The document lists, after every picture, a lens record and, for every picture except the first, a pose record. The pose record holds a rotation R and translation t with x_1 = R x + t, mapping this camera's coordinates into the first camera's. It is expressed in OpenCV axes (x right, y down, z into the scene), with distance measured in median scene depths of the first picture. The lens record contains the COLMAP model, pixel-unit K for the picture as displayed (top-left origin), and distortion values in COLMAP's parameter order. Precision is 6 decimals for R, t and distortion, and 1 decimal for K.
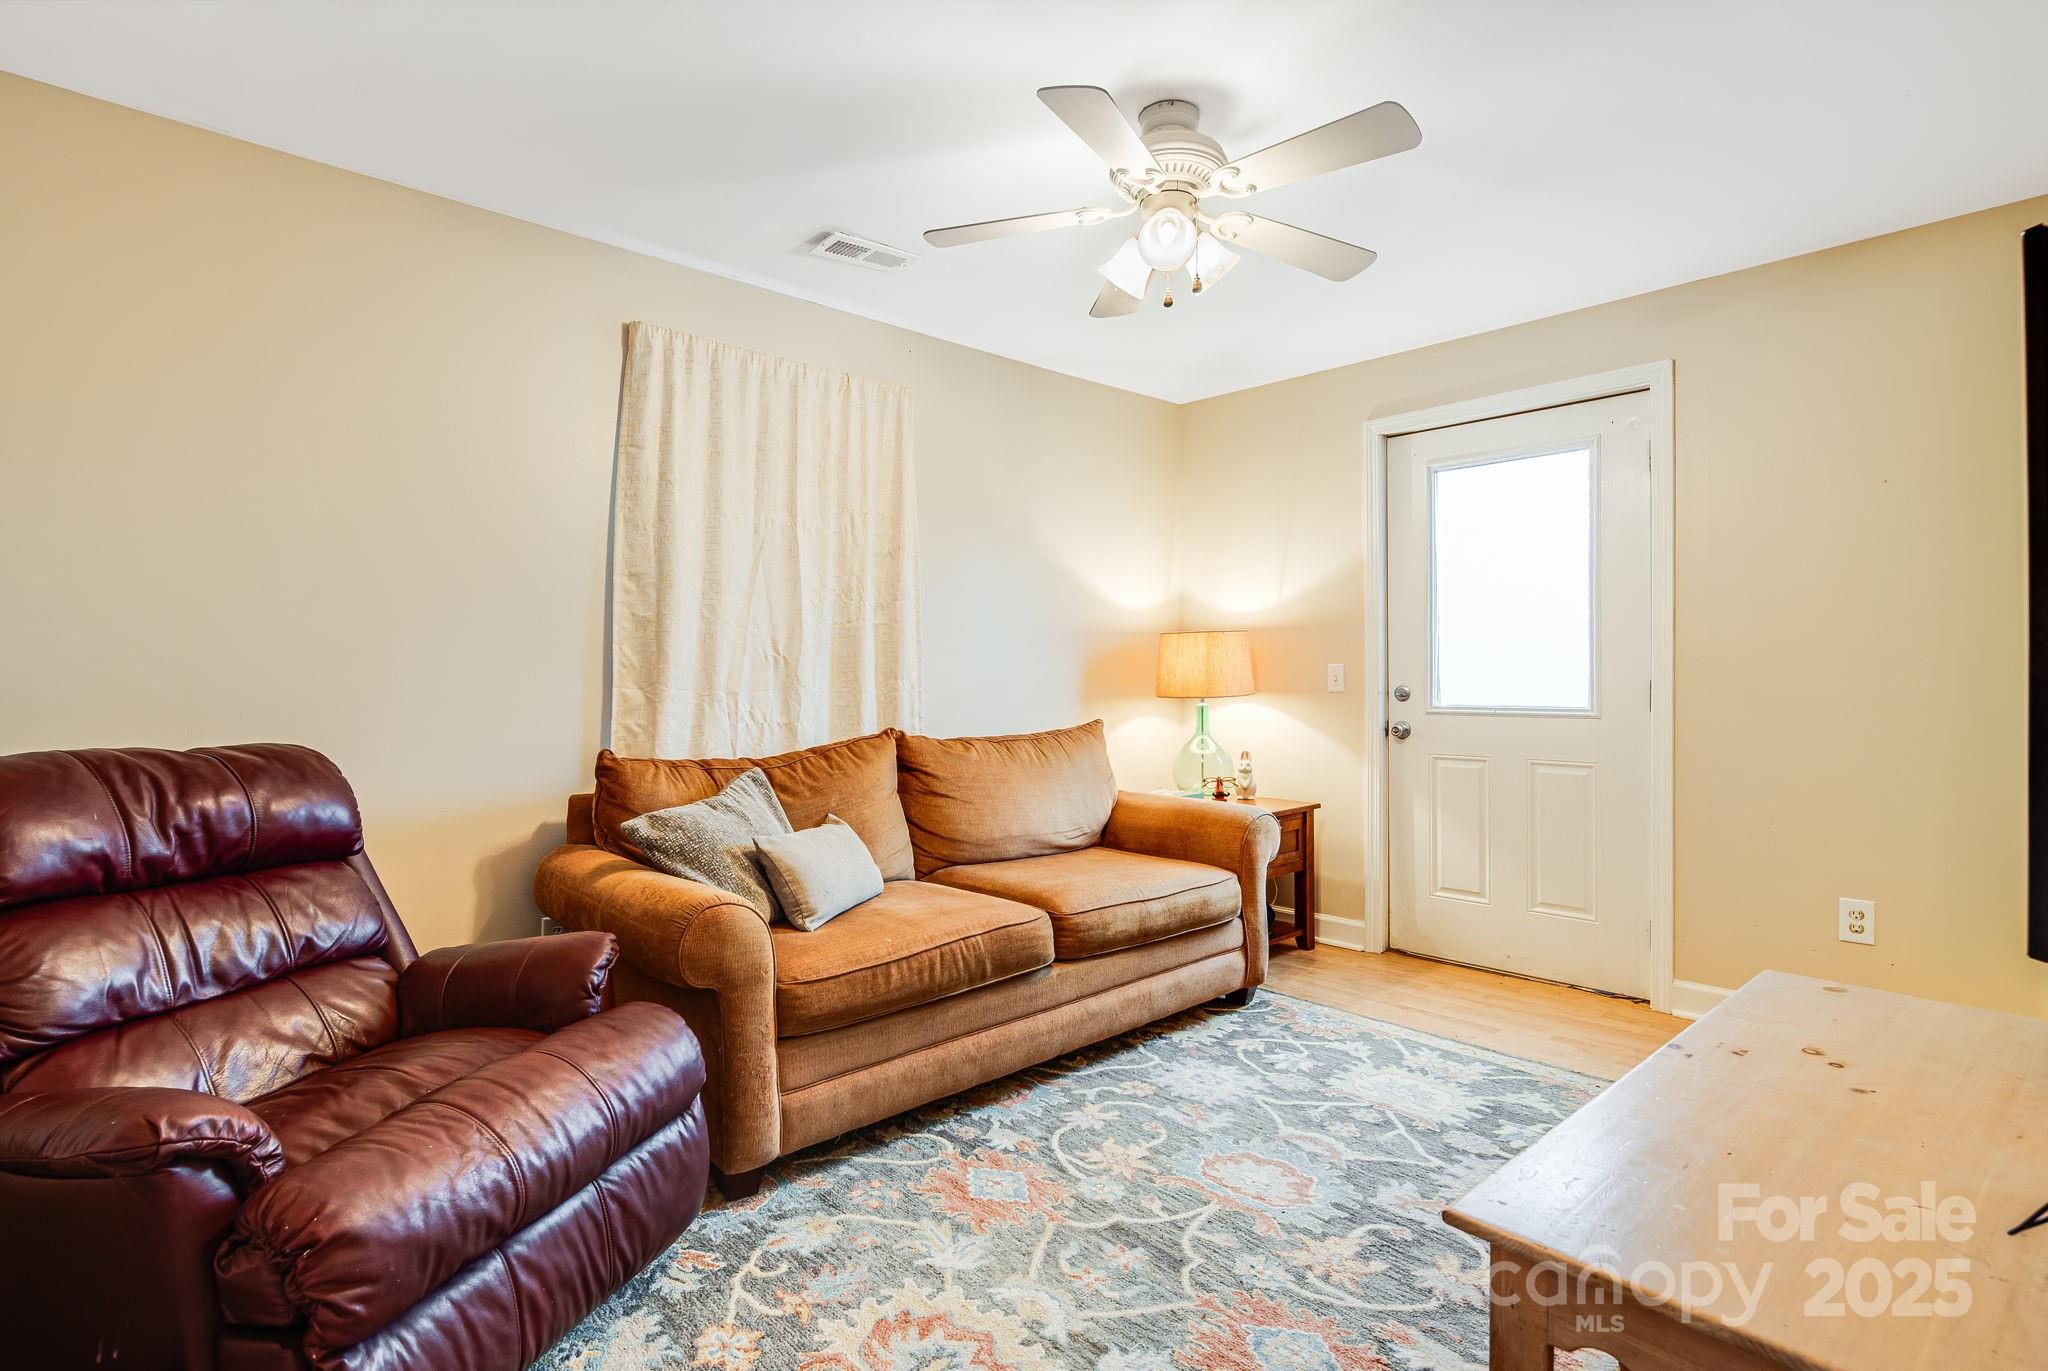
lens RADIAL K [[1007.9, 0, 1016.9], [0, 1007.9, 677.6], [0, 0, 1]] dist [-0.000562, -0.002908]
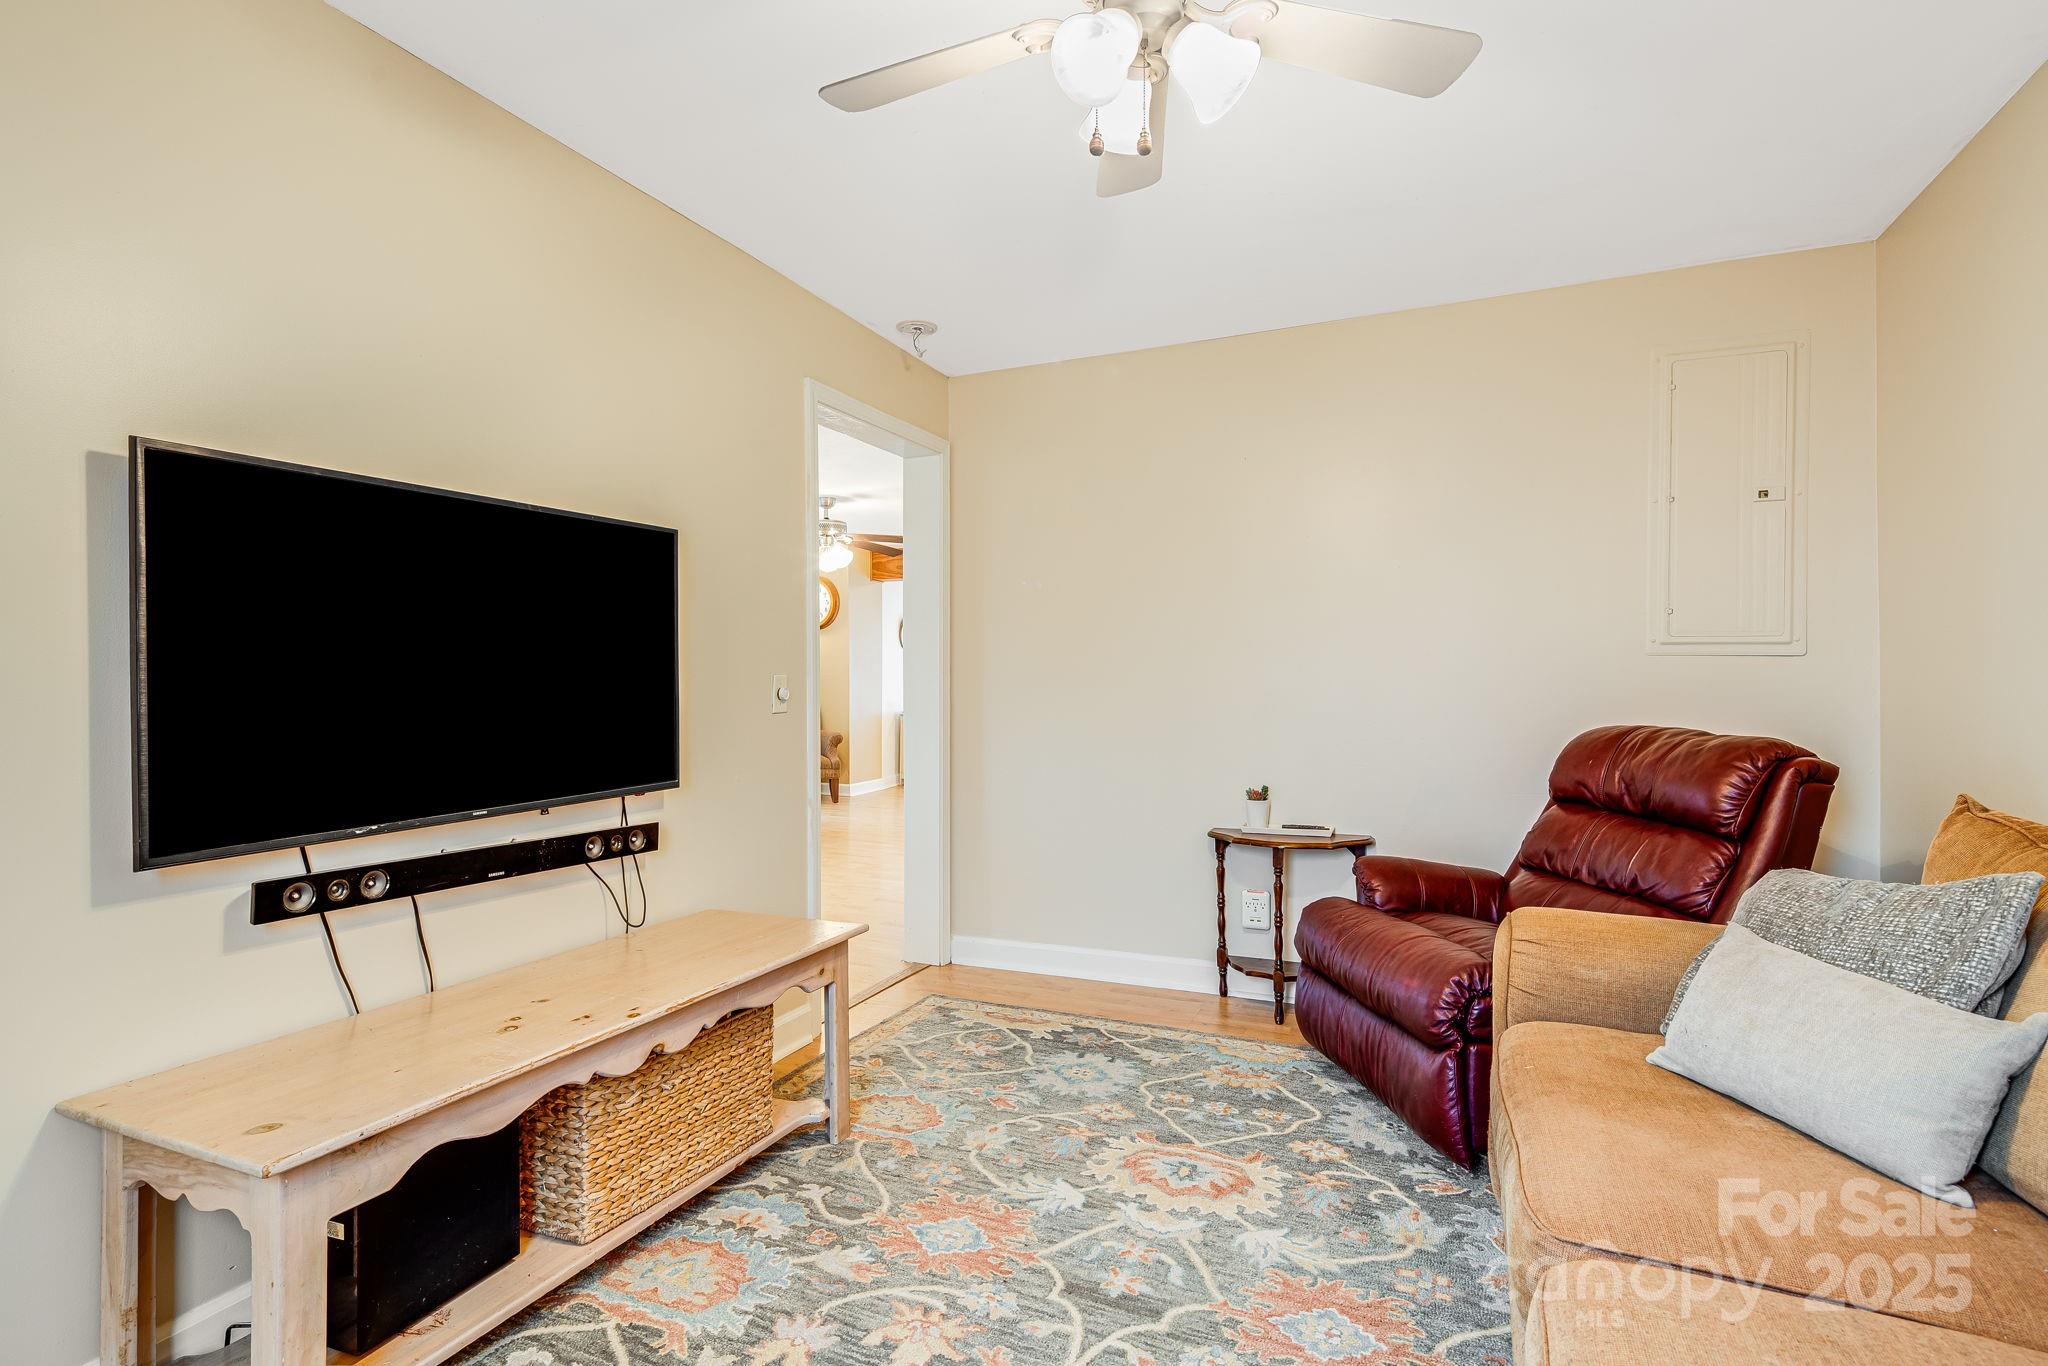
lens RADIAL K [[1007.9, 0, 1018.9], [0, 1007.9, 676.3], [0, 0, 1]] dist [-0.000562, -0.002908]
pose [[-0.915001, 0.005158, -0.403419, 0.622832], [0.003532, 0.999982, 0.004775, -0.022490], [0.403437, 0.002944, -0.915003, 1.948640]]
